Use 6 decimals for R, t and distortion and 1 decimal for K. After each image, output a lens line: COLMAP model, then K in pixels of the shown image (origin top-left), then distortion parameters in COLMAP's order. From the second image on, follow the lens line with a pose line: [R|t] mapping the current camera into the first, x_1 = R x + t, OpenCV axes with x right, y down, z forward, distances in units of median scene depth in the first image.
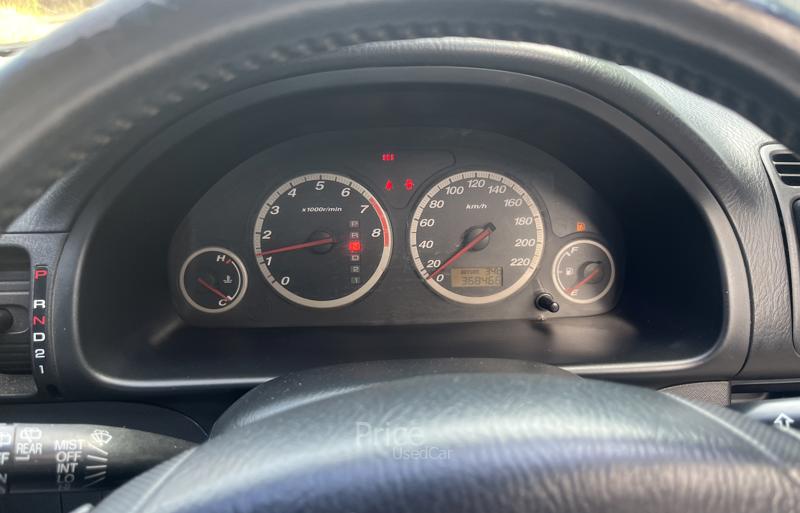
lens RADIAL K [[616.4, 0, 400.9], [0, 616.4, 256.5], [0, 0, 1]] dist [0.041780, -0.068678]
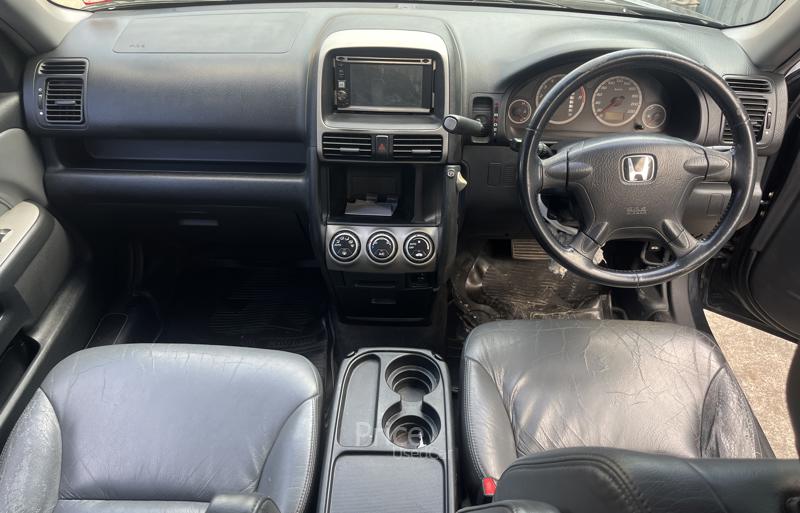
lens RADIAL K [[616.4, 0, 398.2], [0, 616.4, 255.3], [0, 0, 1]] dist [0.041780, -0.068678]
pose [[0.996251, 0.072287, -0.047516, -0.665394], [-0.058822, 0.968841, 0.240599, 0.026979], [0.063427, -0.236902, 0.969461, -1.895867]]
